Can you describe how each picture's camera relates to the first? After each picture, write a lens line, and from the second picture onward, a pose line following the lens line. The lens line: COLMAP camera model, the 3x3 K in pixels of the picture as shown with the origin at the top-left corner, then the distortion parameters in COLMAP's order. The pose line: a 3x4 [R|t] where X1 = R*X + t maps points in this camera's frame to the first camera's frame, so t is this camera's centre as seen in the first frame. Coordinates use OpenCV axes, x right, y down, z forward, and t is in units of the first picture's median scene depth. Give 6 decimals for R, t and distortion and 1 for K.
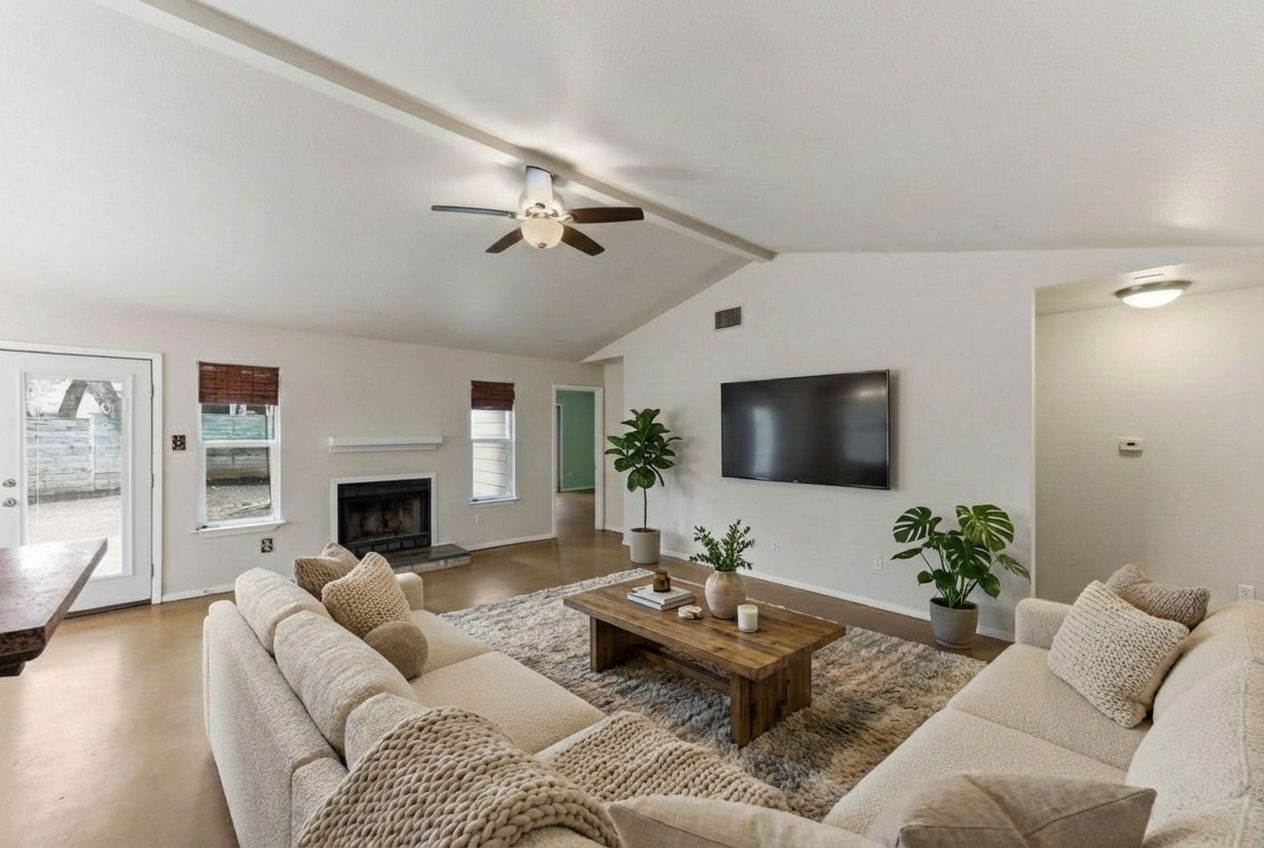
lens RADIAL K [[499.8, 0, 630.8], [0, 499.8, 426.7], [0, 0, 1]] dist [-0.001531, 0.006449]
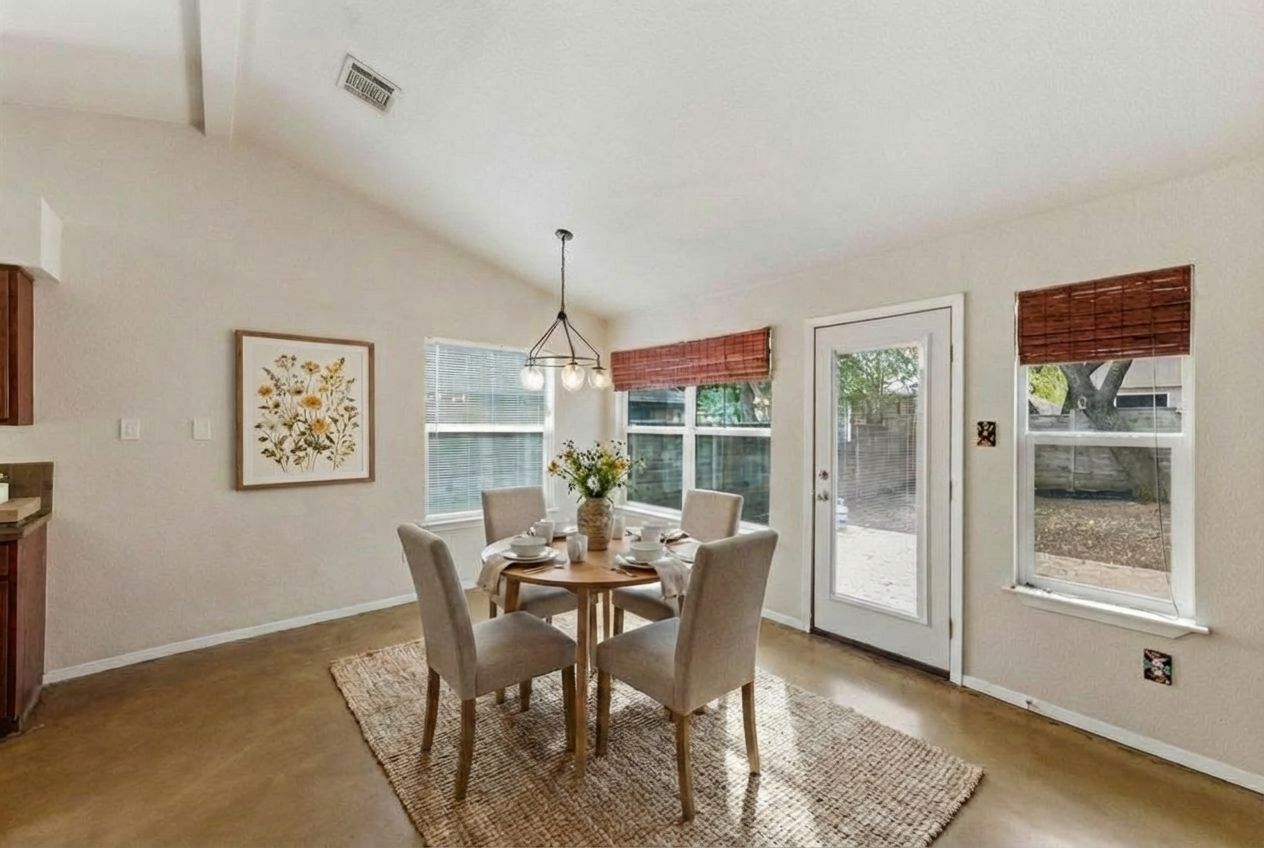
lens RADIAL K [[499.8, 0, 629.0], [0, 499.8, 428.5], [0, 0, 1]] dist [-0.001531, 0.006449]
pose [[-0.028461, 0.001125, -0.999594, -0.264311], [-0.002476, 0.999996, 0.001196, 0.023841], [0.999592, 0.002509, -0.028458, 0.544807]]
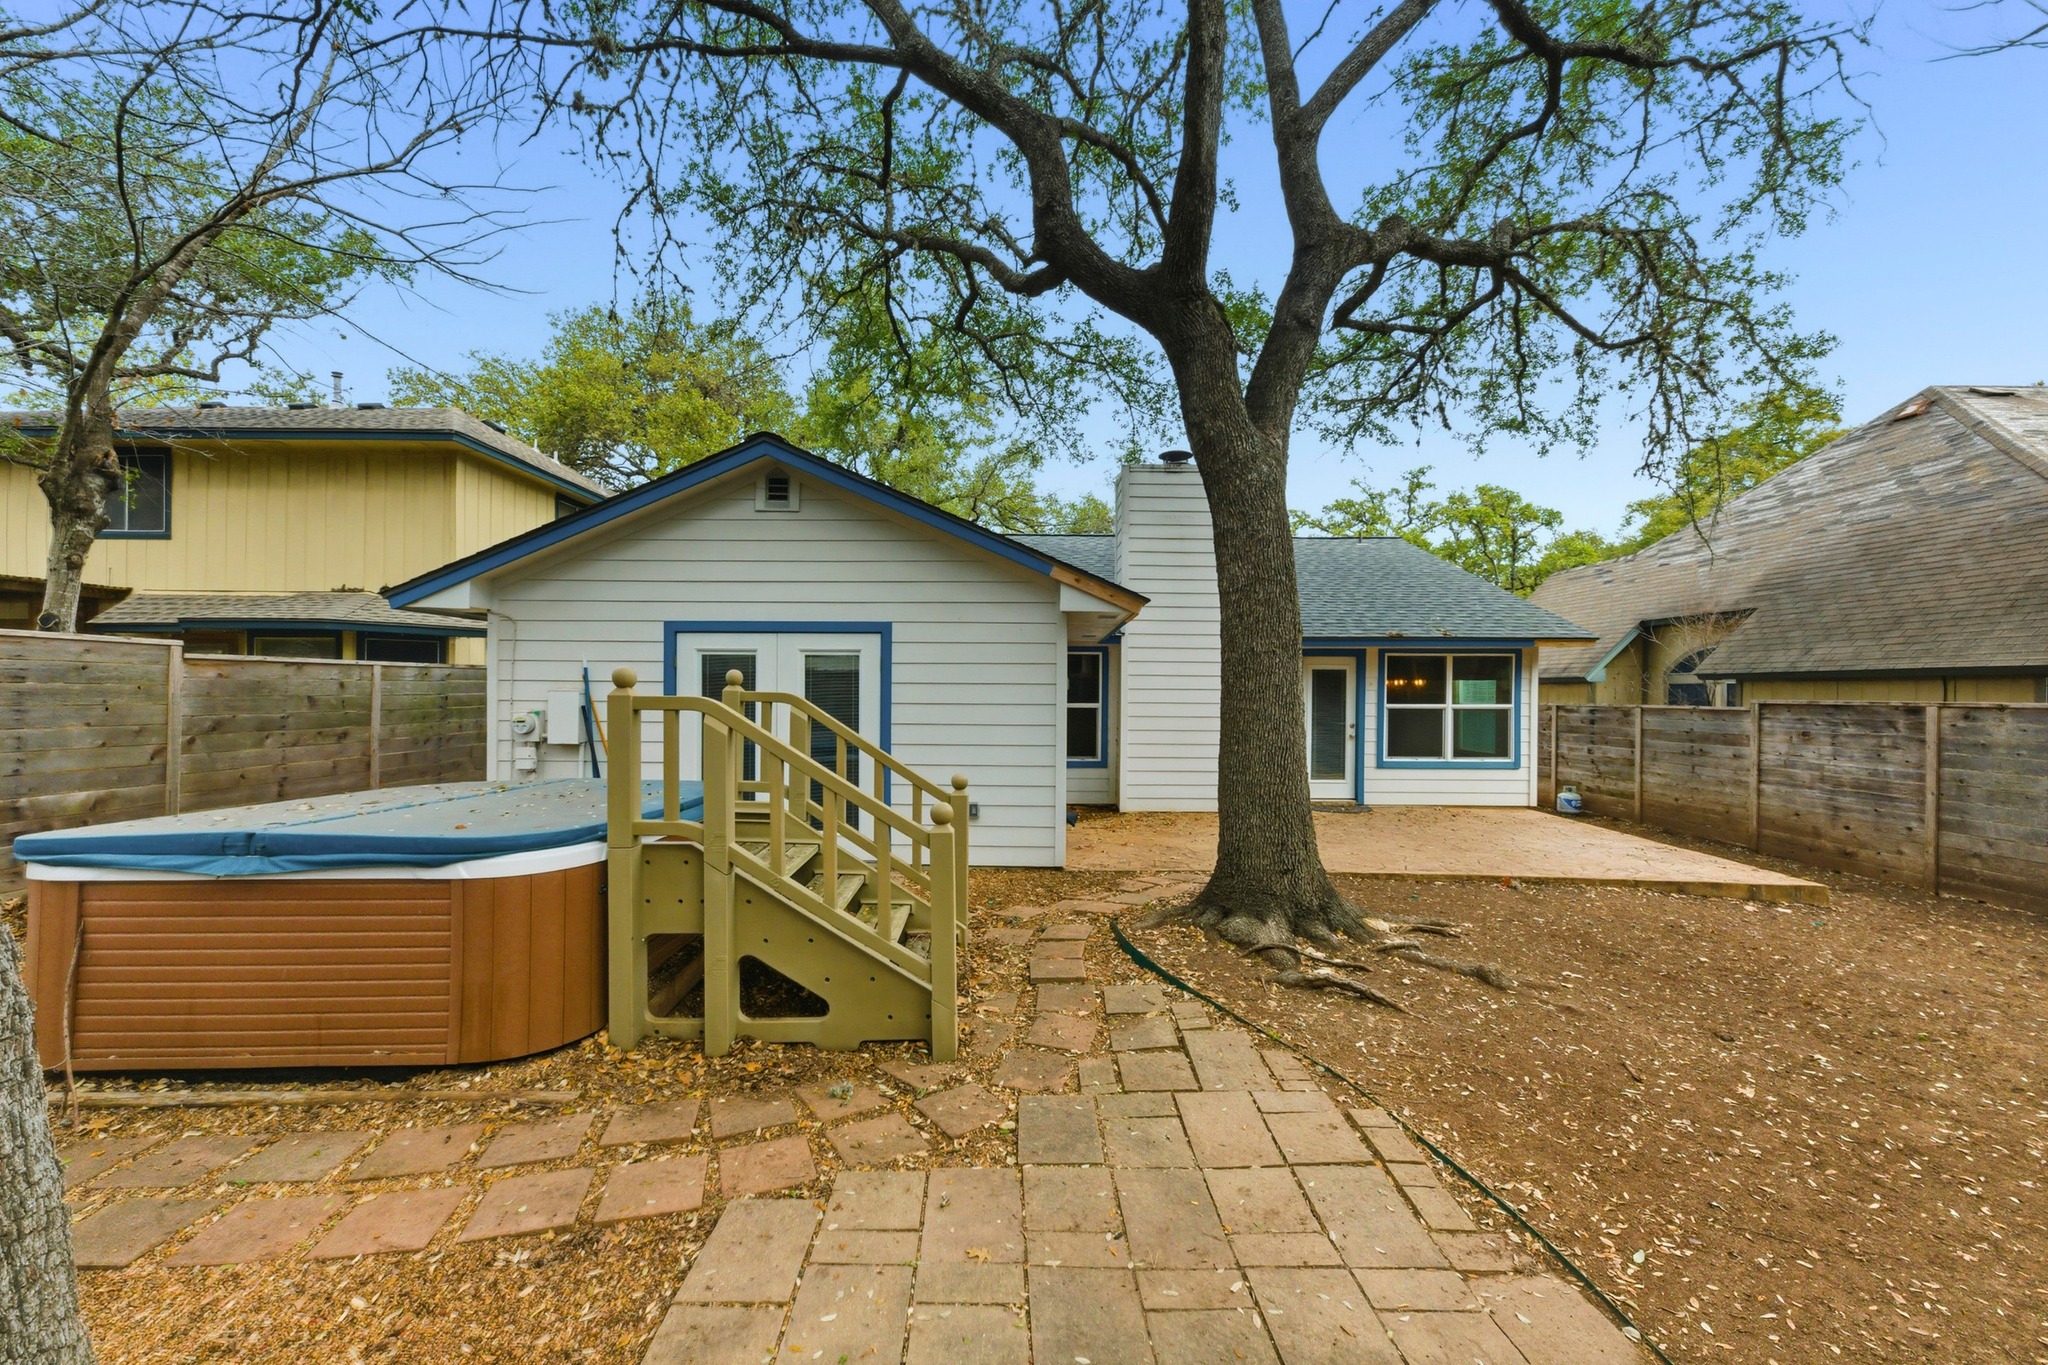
lens RADIAL K [[809.9, 0, 1019.1], [0, 809.9, 685.8], [0, 0, 1]] dist [-0.001531, 0.006449]
pose [[-0.736553, -0.003974, 0.676368, -1.910732], [-0.012158, 0.999899, -0.007365, 0.001024], [-0.676270, -0.013648, -0.736527, 3.294298]]
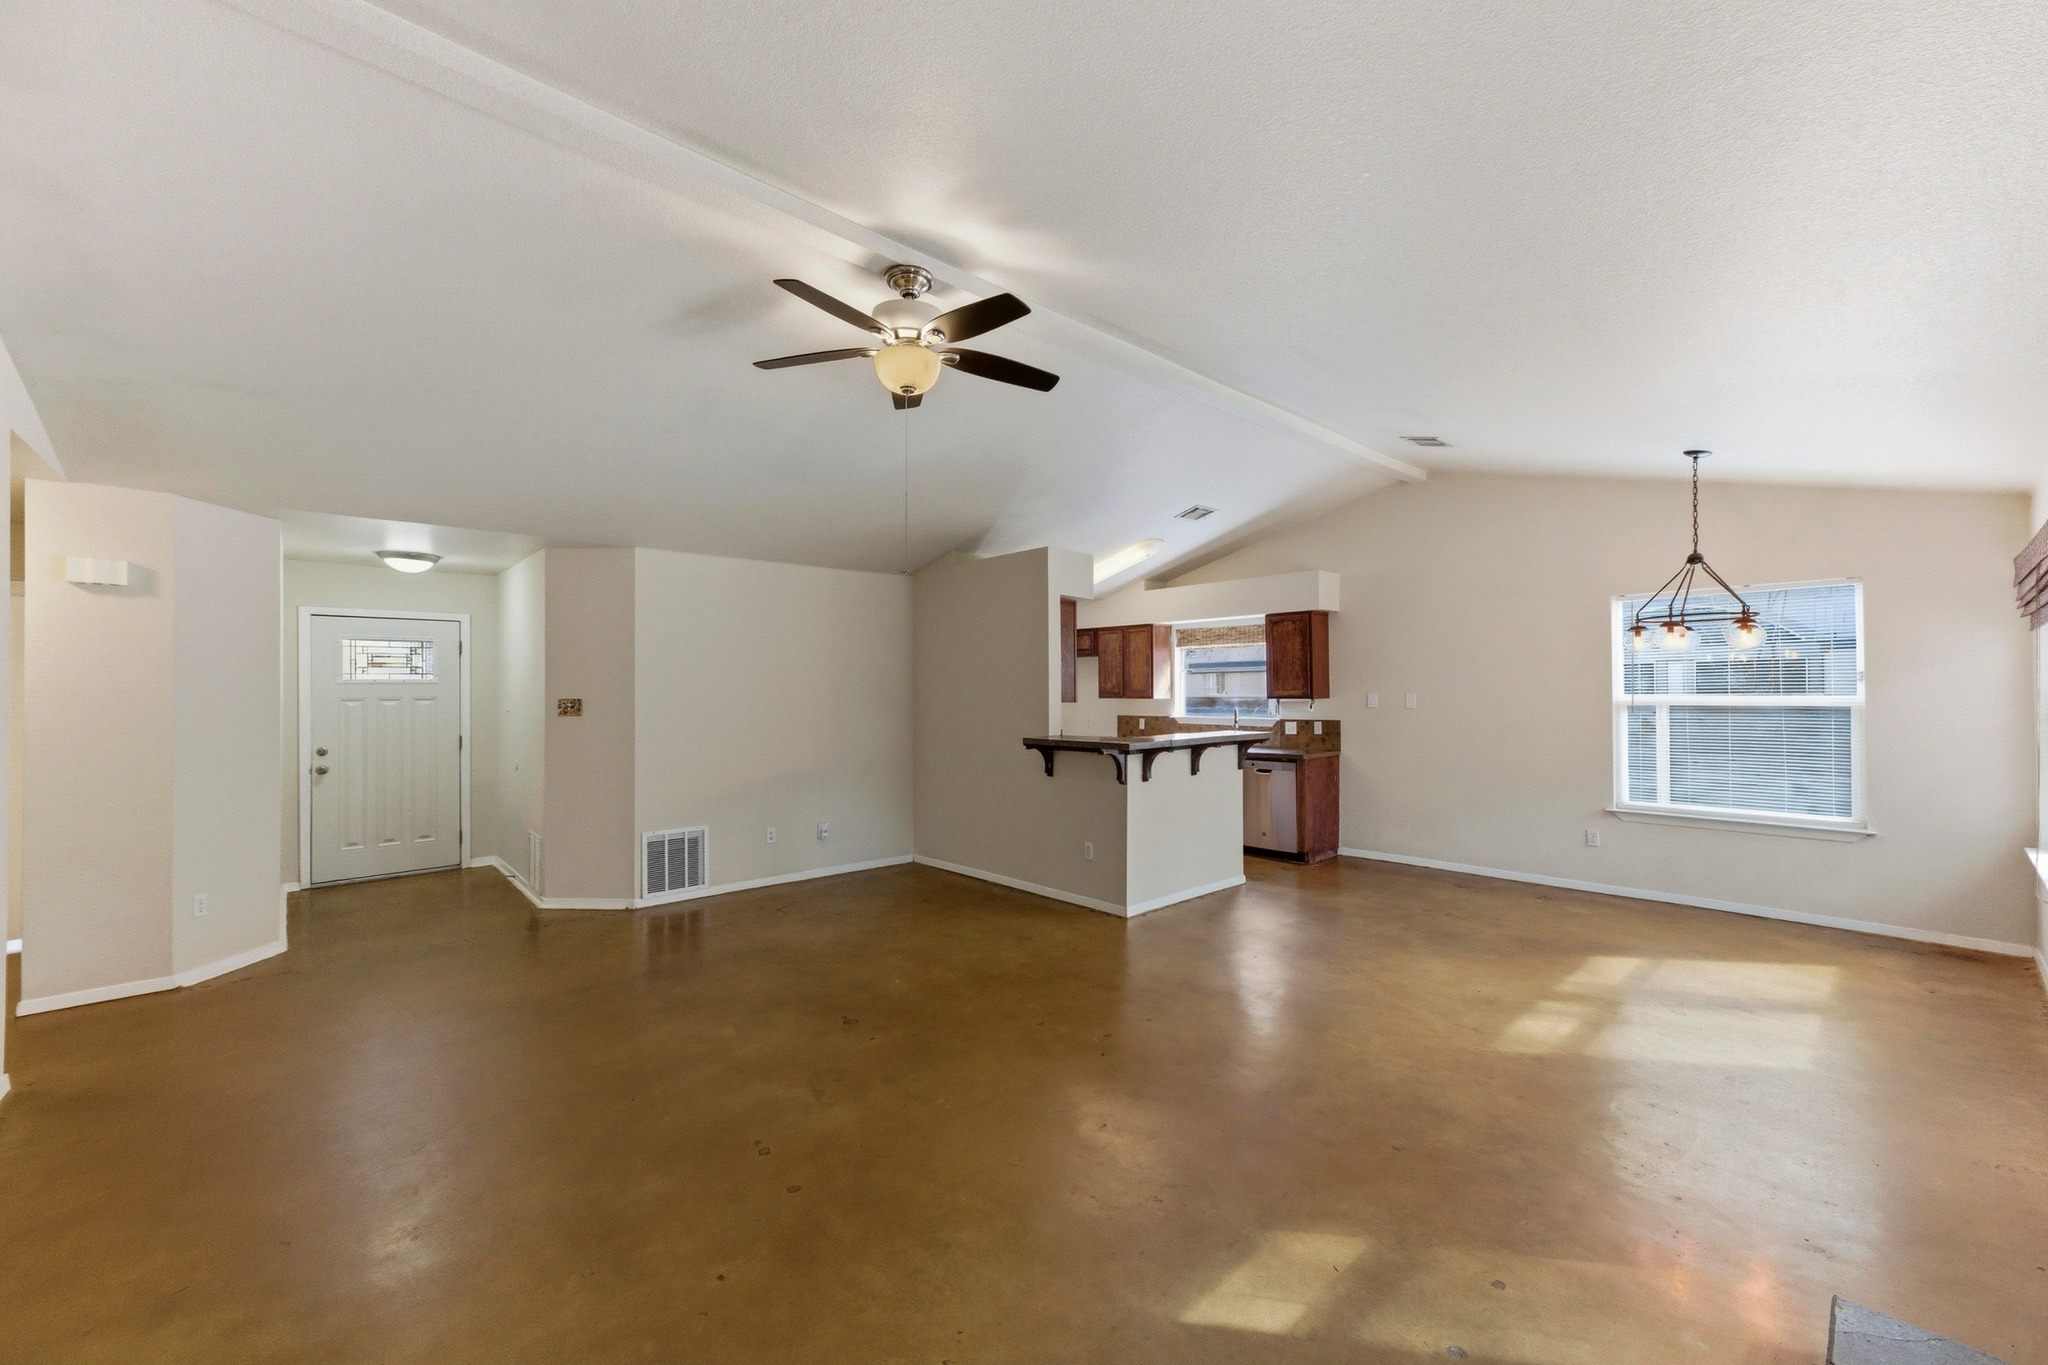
lens RADIAL K [[809.9, 0, 1025.7], [0, 809.9, 683.0], [0, 0, 1]] dist [-0.001531, 0.006449]
pose [[-0.999819, 0.002992, -0.018796, -0.207830], [0.003294, 0.999865, -0.016087, 0.014979], [0.018745, -0.016146, -0.999694, 1.371618]]
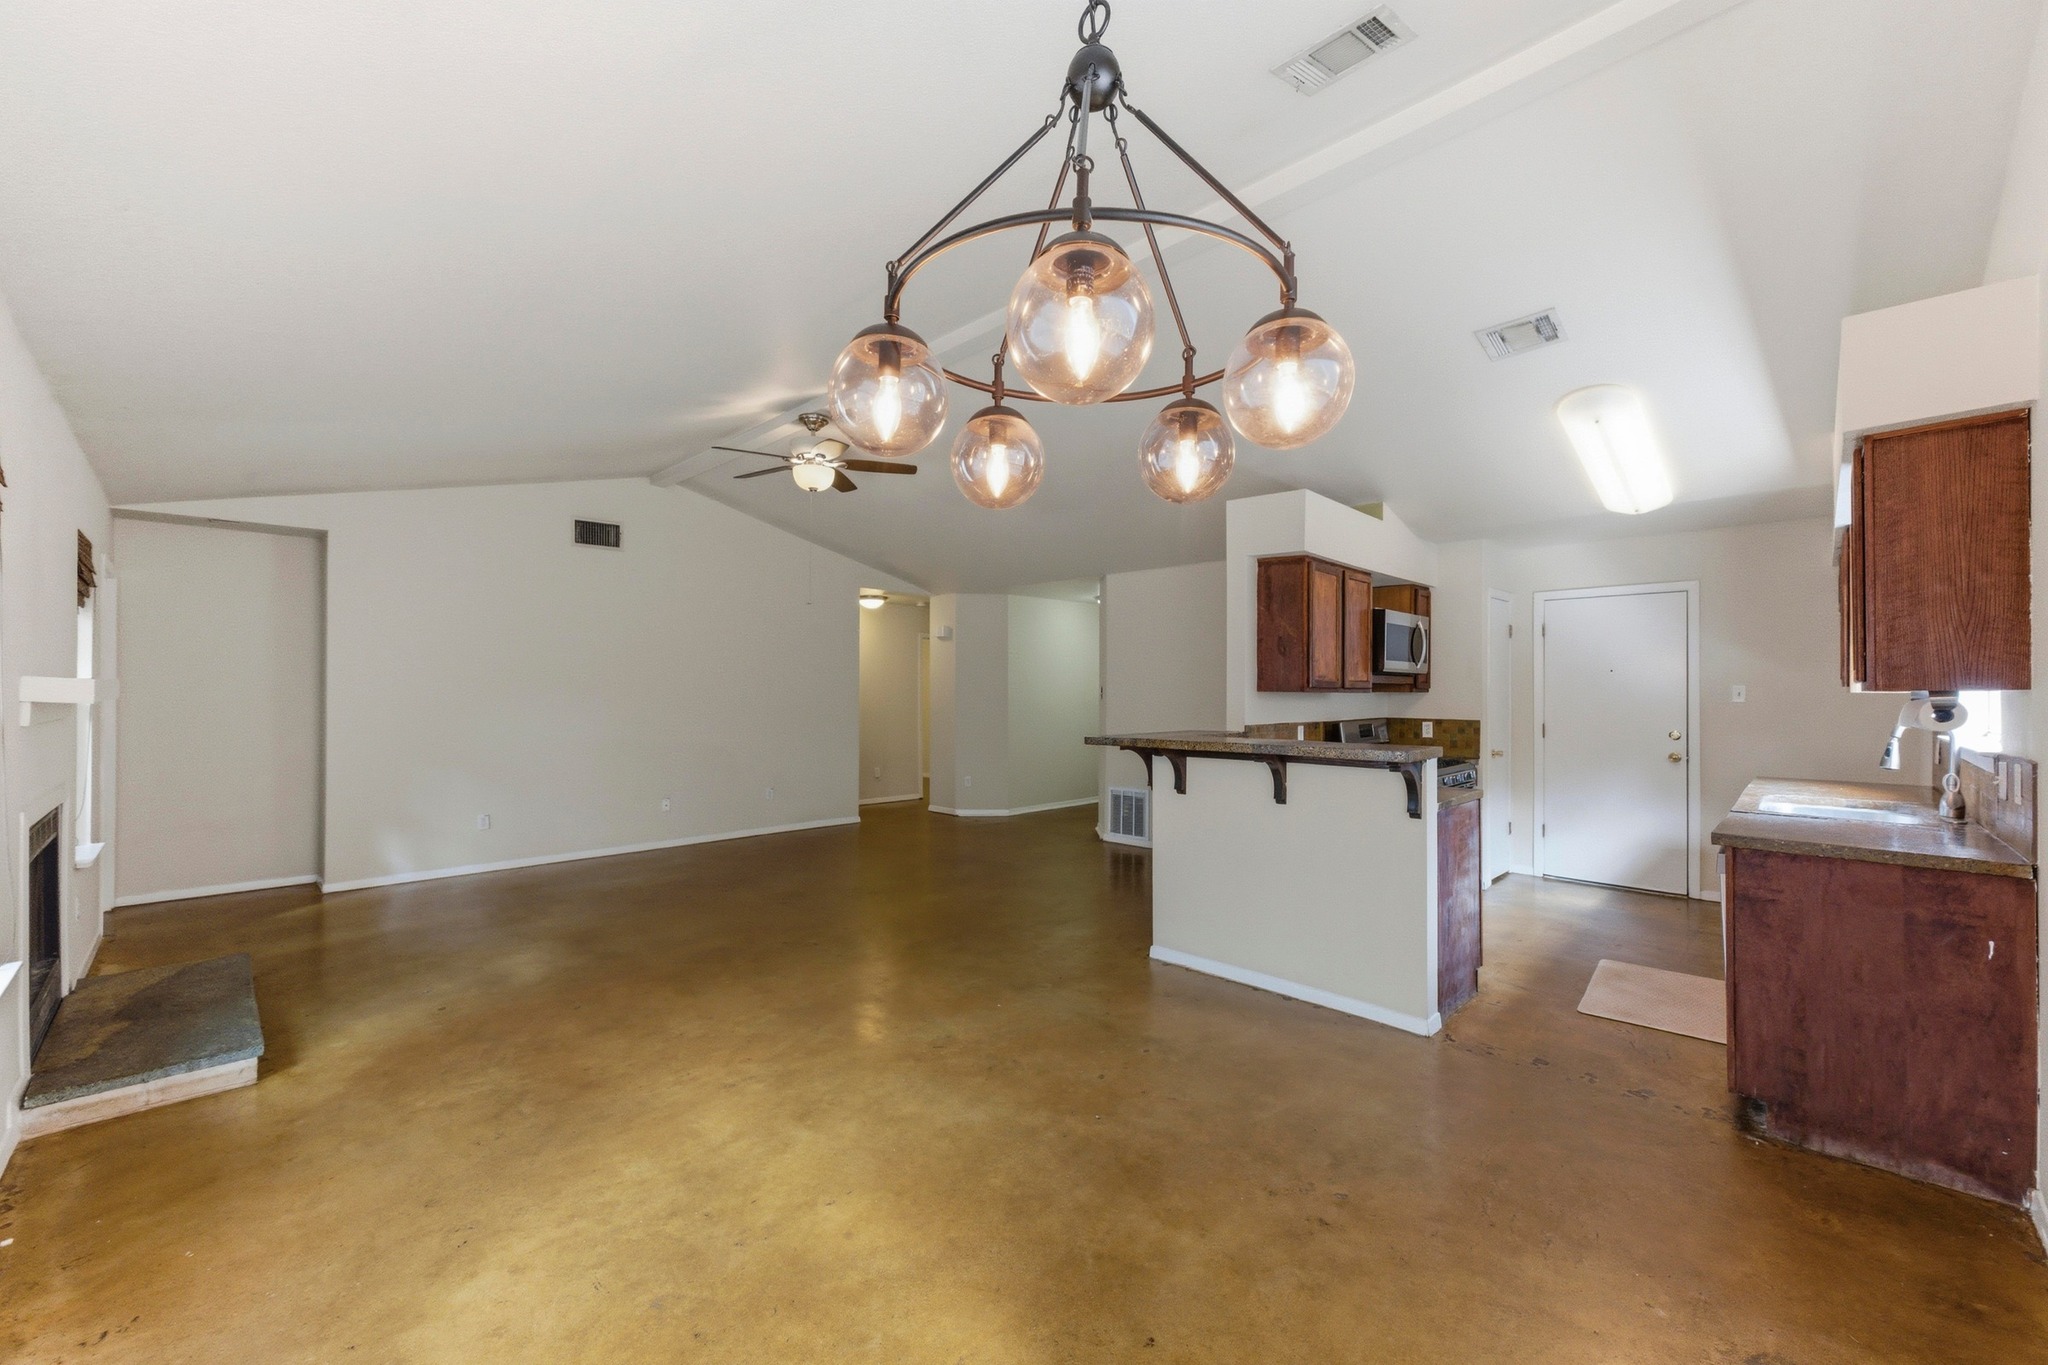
lens RADIAL K [[809.9, 0, 1013.6], [0, 809.9, 692.1], [0, 0, 1]] dist [-0.001531, 0.006449]
pose [[-0.049457, 0.000201, 0.998776, -1.255017], [-0.009037, 0.999959, -0.000649, 0.030909], [-0.998735, -0.009059, -0.049453, 0.442494]]
